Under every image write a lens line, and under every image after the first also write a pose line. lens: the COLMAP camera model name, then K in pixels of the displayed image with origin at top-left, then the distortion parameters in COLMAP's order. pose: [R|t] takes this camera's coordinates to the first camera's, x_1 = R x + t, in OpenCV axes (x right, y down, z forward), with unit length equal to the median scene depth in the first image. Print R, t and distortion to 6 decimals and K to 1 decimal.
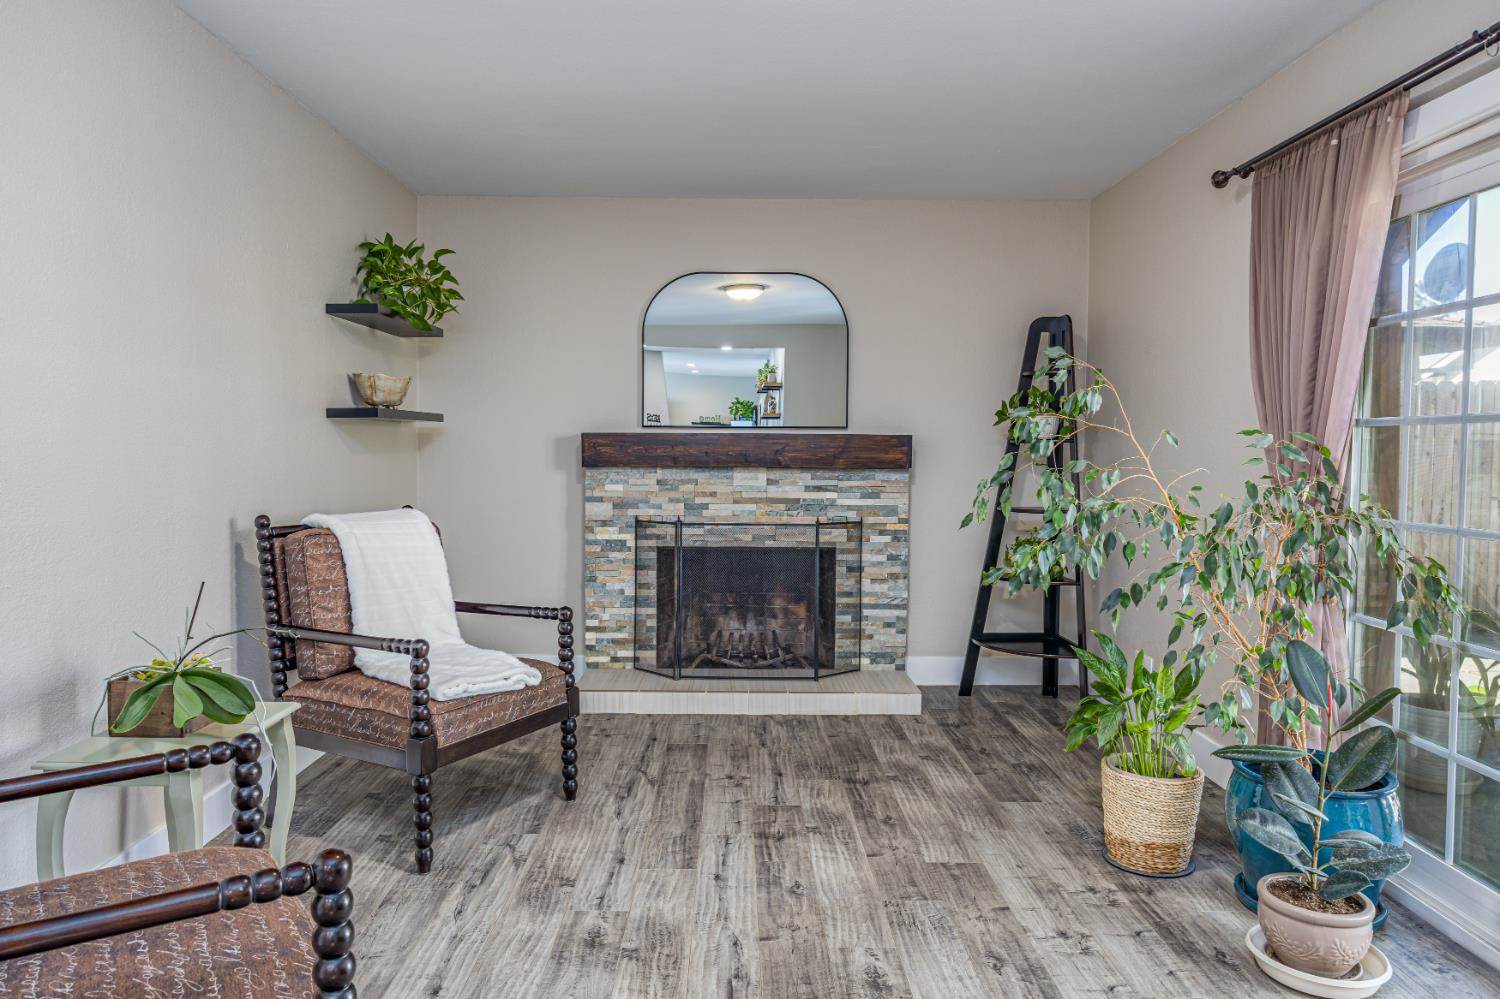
lens RADIAL K [[1002.0, 0, 719.5], [0, 1002.0, 493.5], [0, 0, 1]] dist [-0.004785, 0.000039]
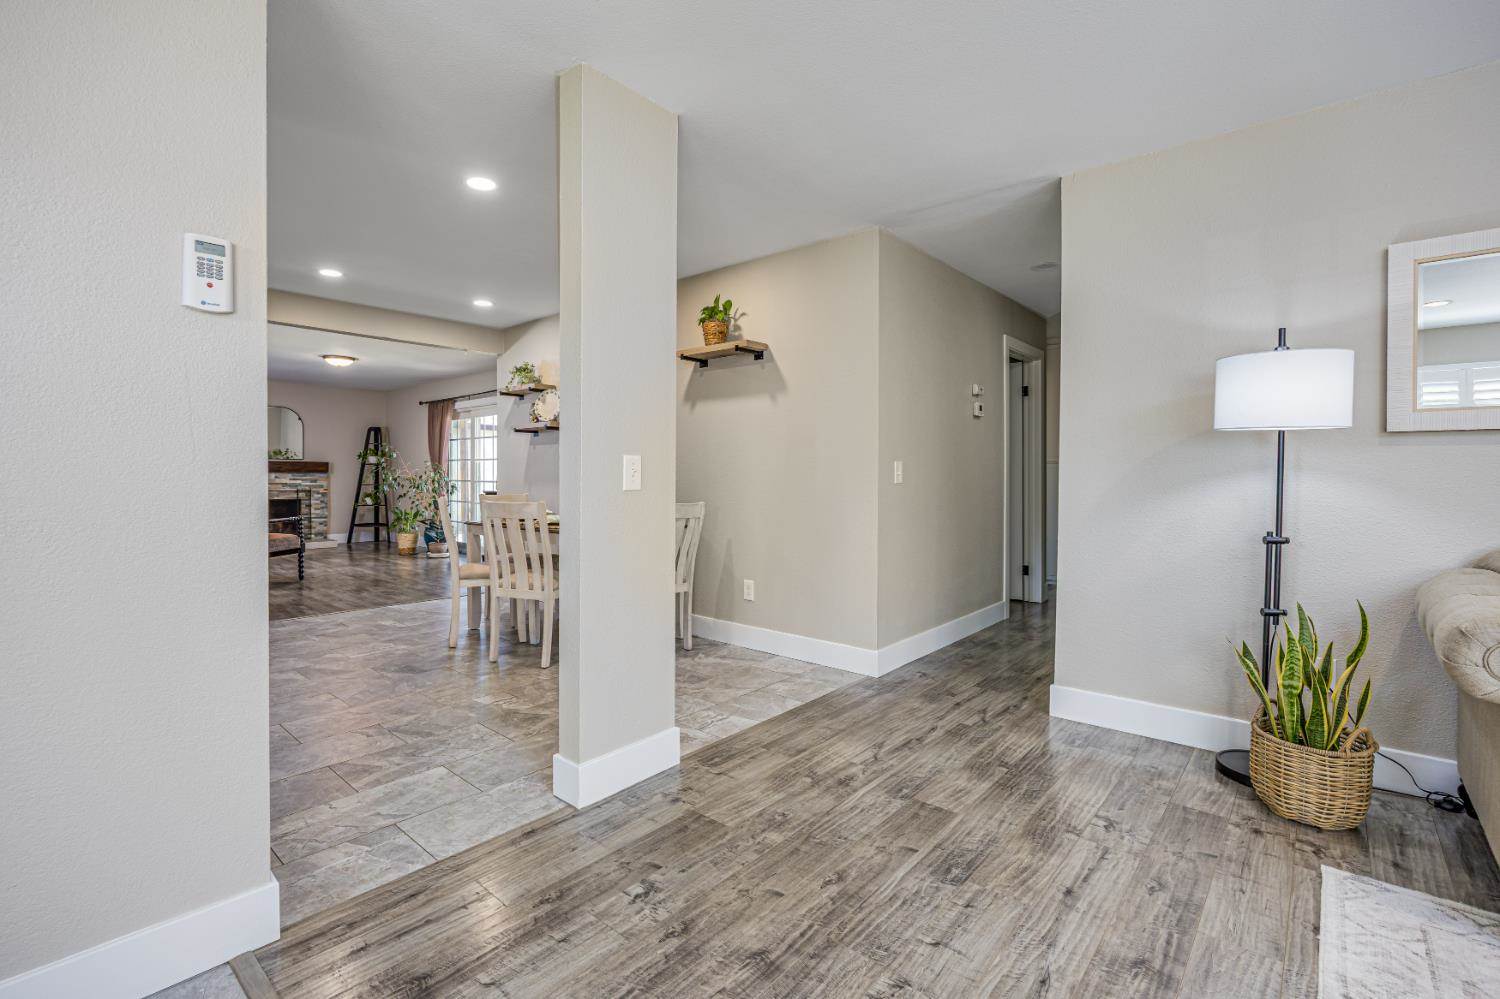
lens RADIAL K [[676.3, 0, 743.4], [0, 676.3, 482.1], [0, 0, 1]] dist [-0.021732, 0.005092]
pose [[0.640041, -0.013784, 0.768217, -0.589775], [0.036701, 0.999246, -0.012649, 0.078772], [-0.767464, 0.036291, 0.640064, -1.336346]]
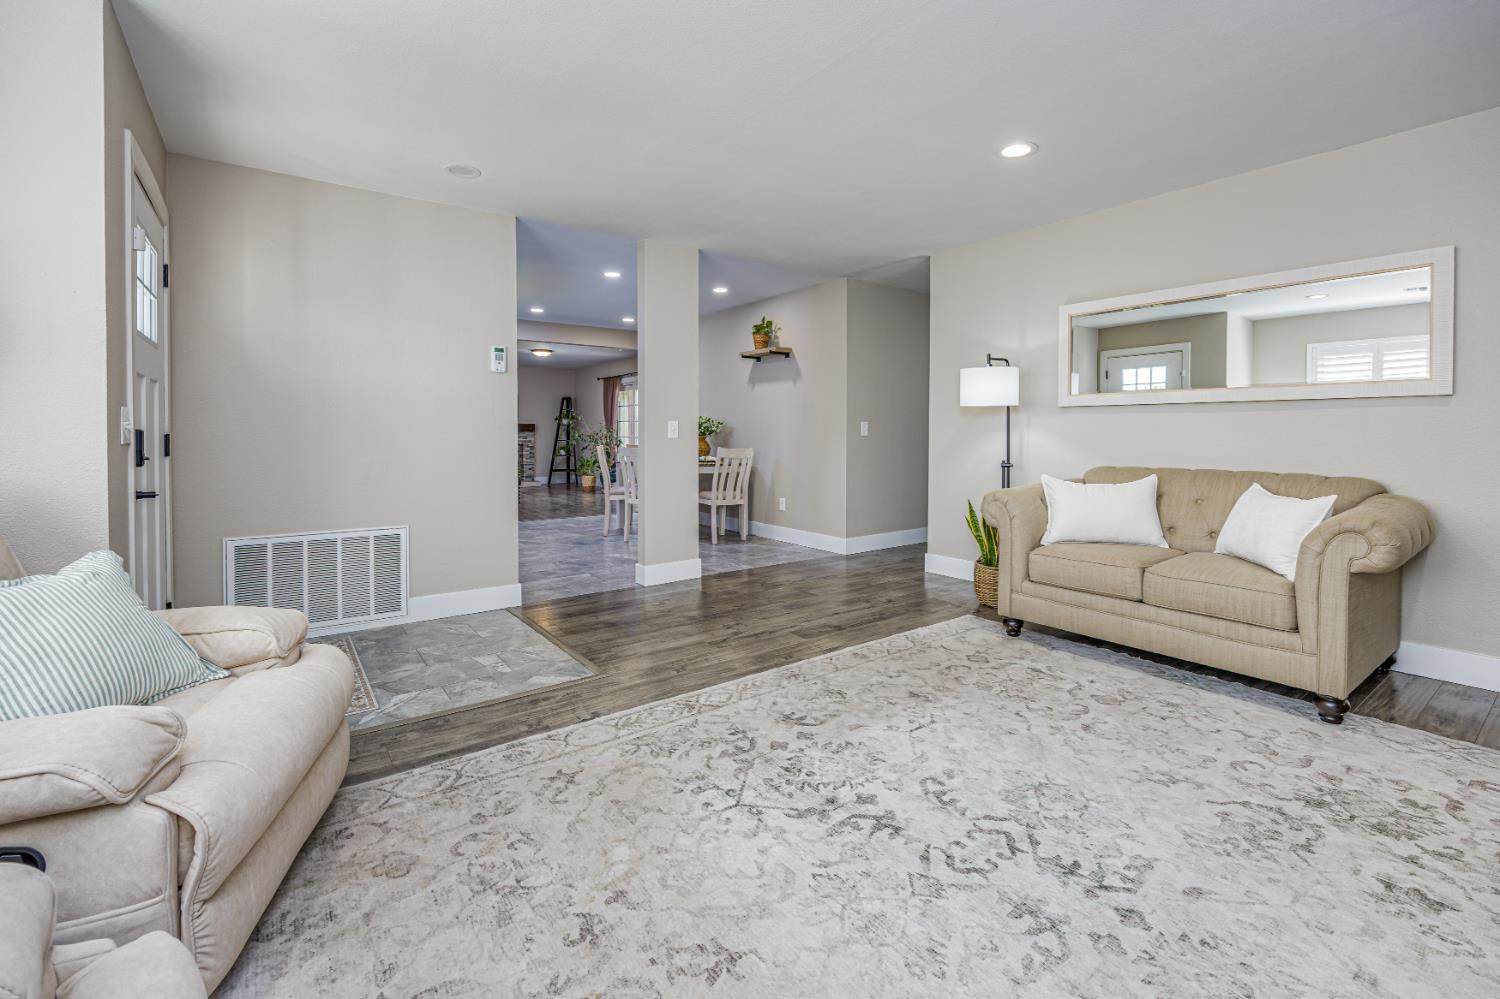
lens RADIAL K [[653.2, 0, 788.6], [0, 653.2, 441.8], [0, 0, 1]] dist [-0.015257, 0.000476]
pose [[0.767619, -0.016849, 0.640685, -0.754296], [0.035372, 0.999245, -0.016102, 0.101835], [-0.639930, 0.035022, 0.767635, -1.809692]]
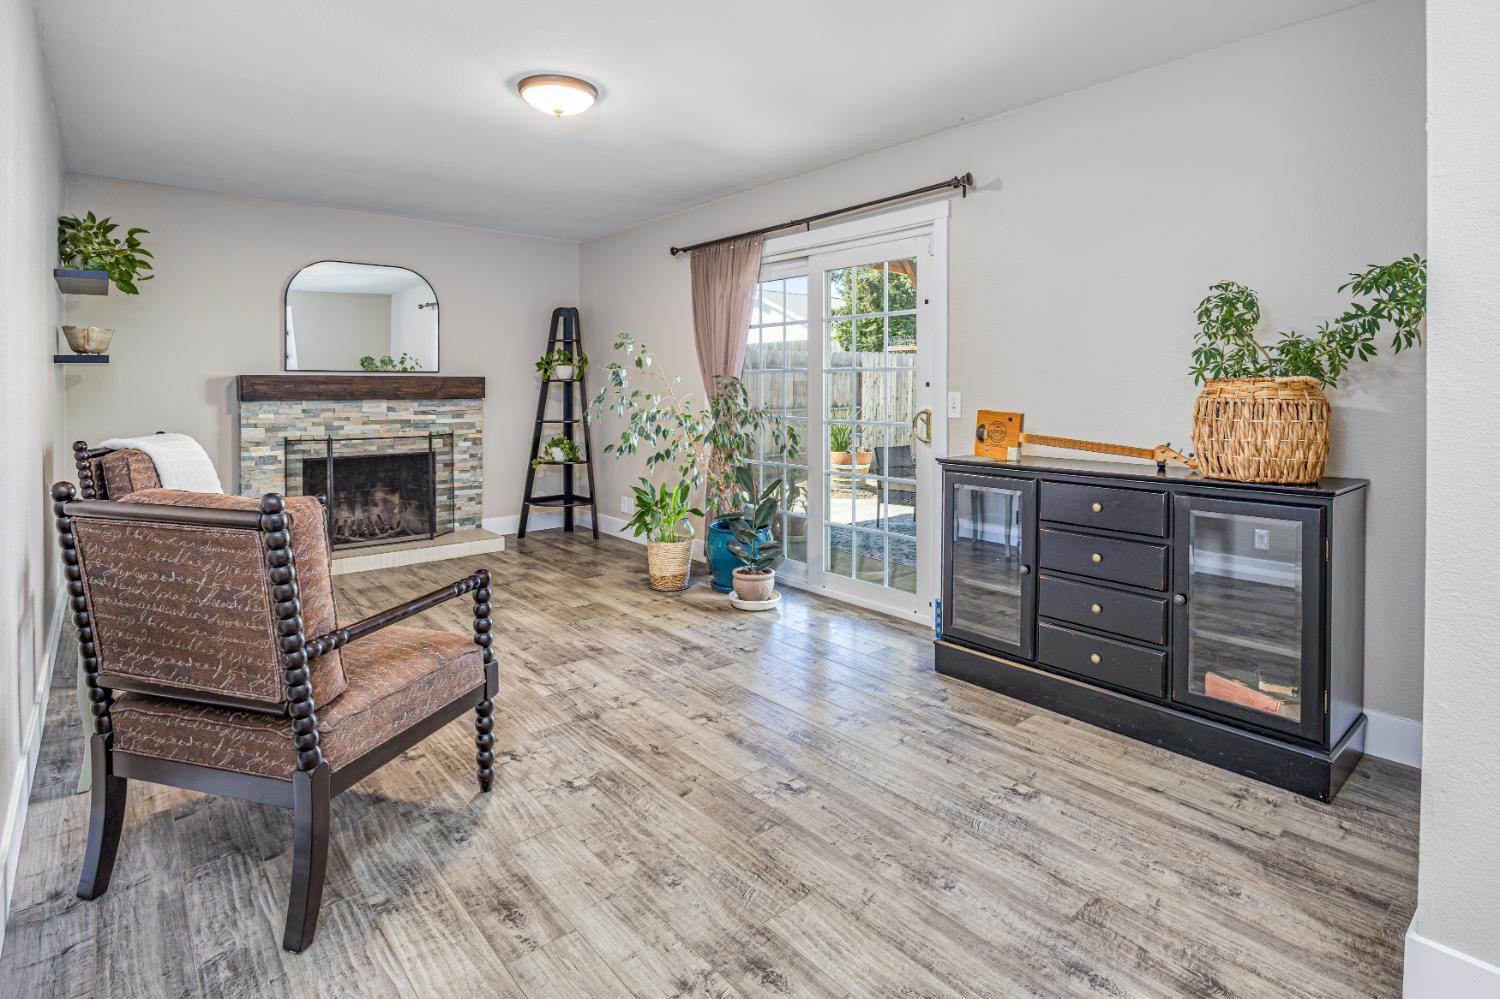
lens RADIAL K [[774.9, 0, 744.8], [0, 774.9, 390.3], [0, 0, 1]] dist [-0.002693, -0.000295]
pose [[0.759090, -0.011262, 0.650888, -0.290326], [0.035804, 0.999059, -0.024470, 0.007434], [-0.650000, 0.041879, 0.758779, -0.190871]]
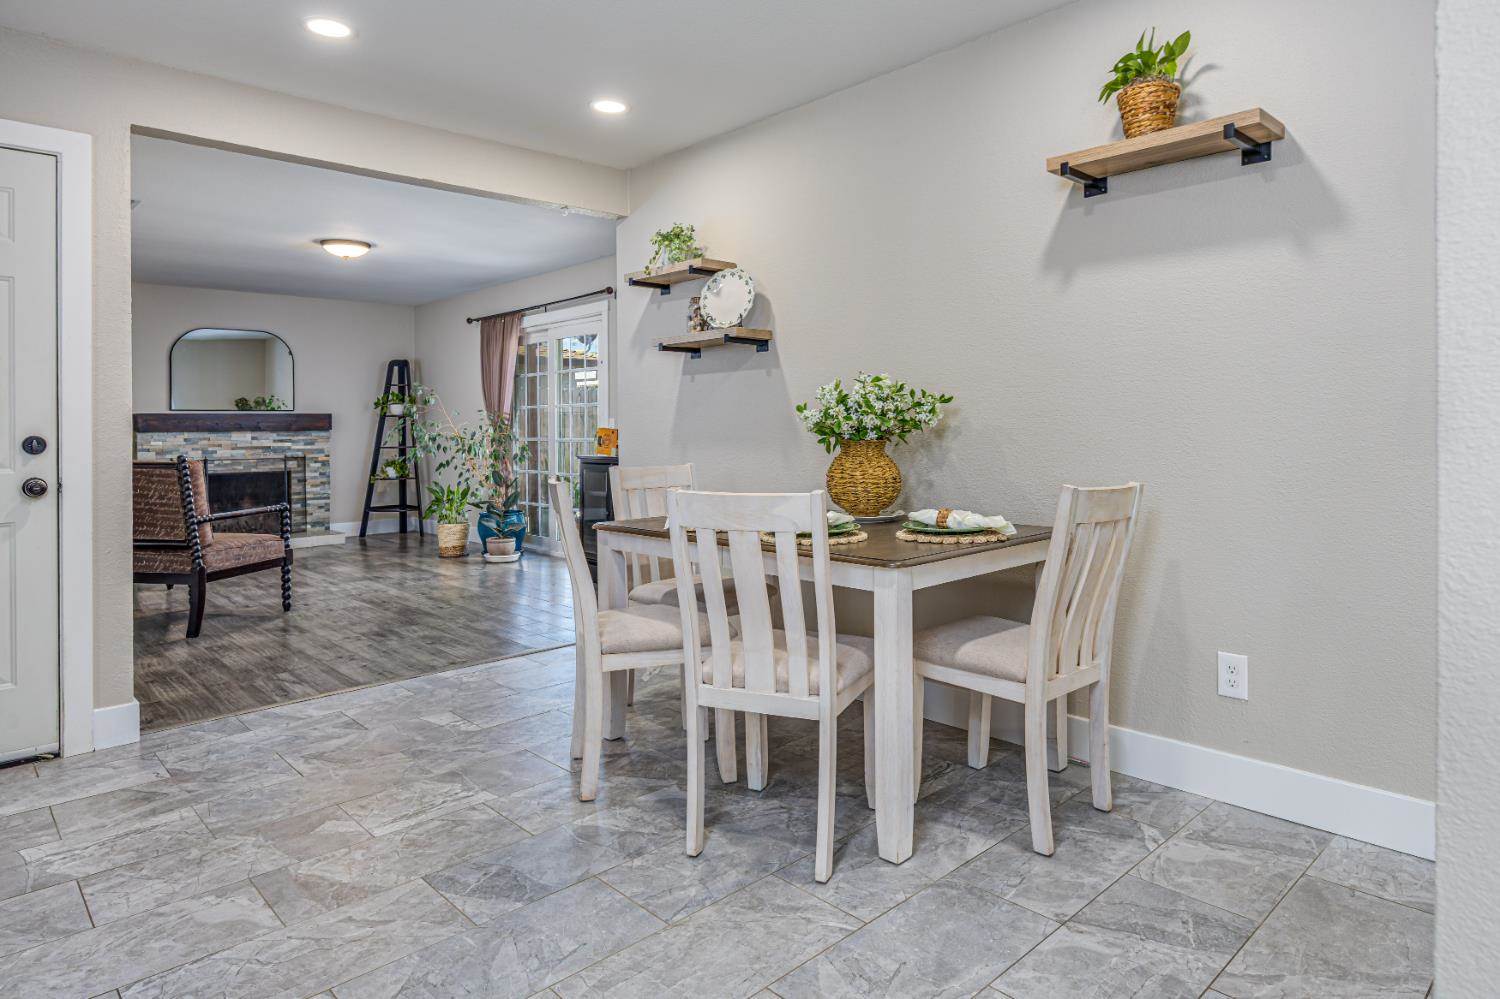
lens RADIAL K [[884.9, 0, 802.7], [0, 884.9, 420.6], [0, 0, 1]] dist [-0.002487, -0.000651]
pose [[0.688760, -0.011913, 0.724892, -0.458803], [0.050496, 0.998225, -0.031574, 0.062447], [-0.723229, 0.058351, 0.688139, -0.954654]]
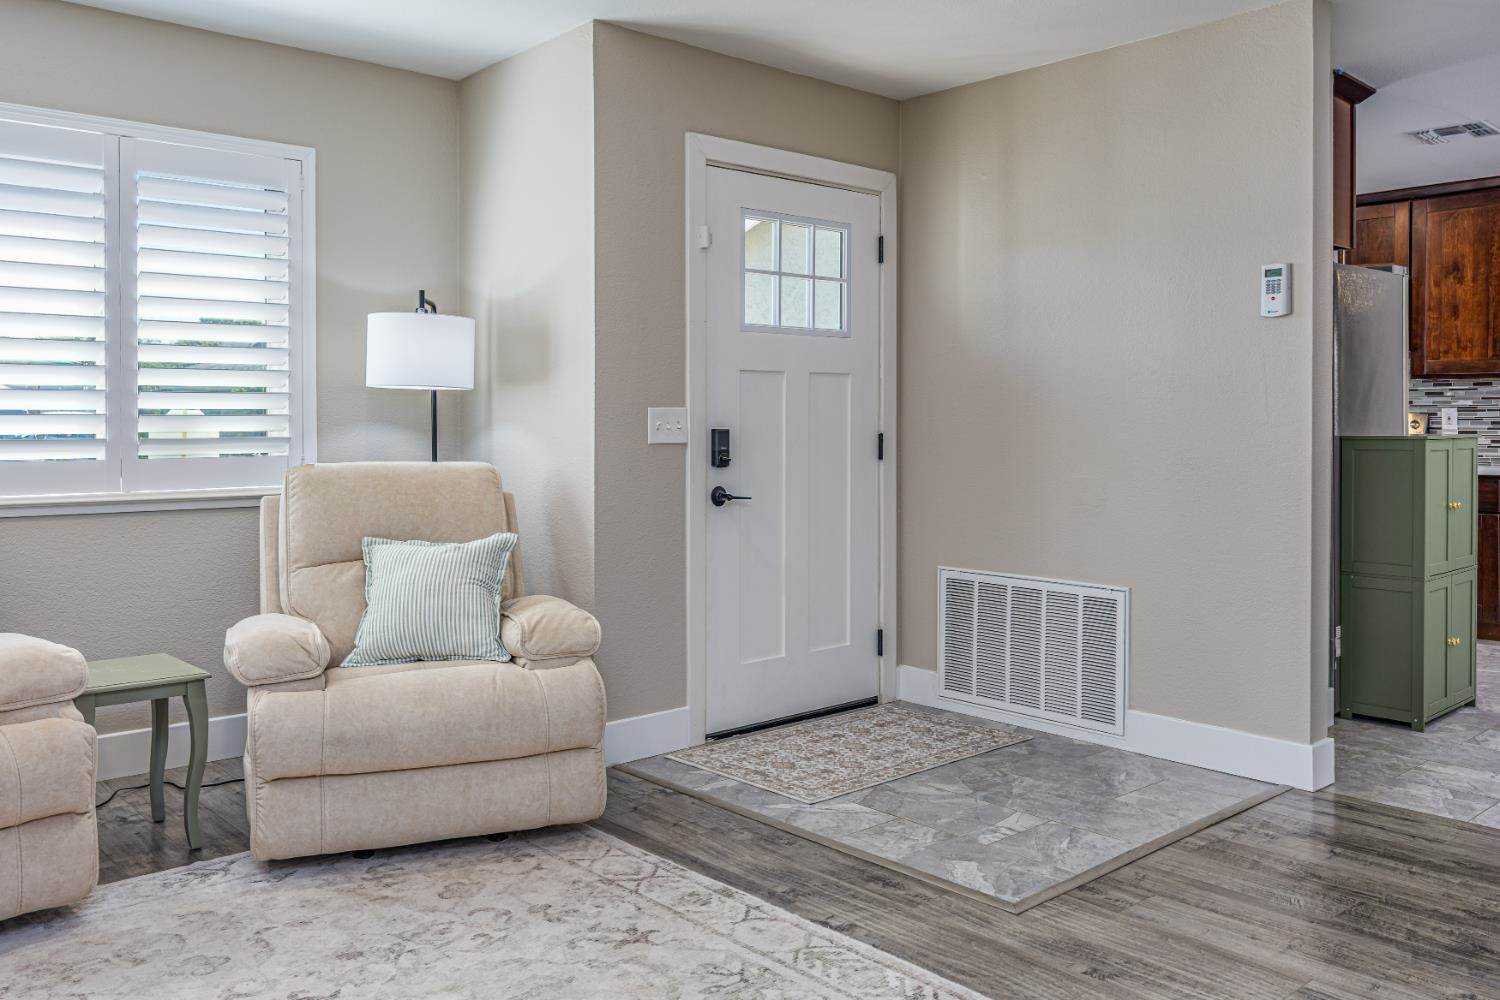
lens RADIAL K [[1226.6, 0, 705.4], [0, 1226.6, 419.6], [0, 0, 1]] dist [0.004011, -0.007405]
pose [[0.672062, -0.008753, -0.740443, -0.185505], [-0.029980, 0.998789, -0.039019, 0.096326], [0.739888, 0.048422, 0.670985, -1.745477]]
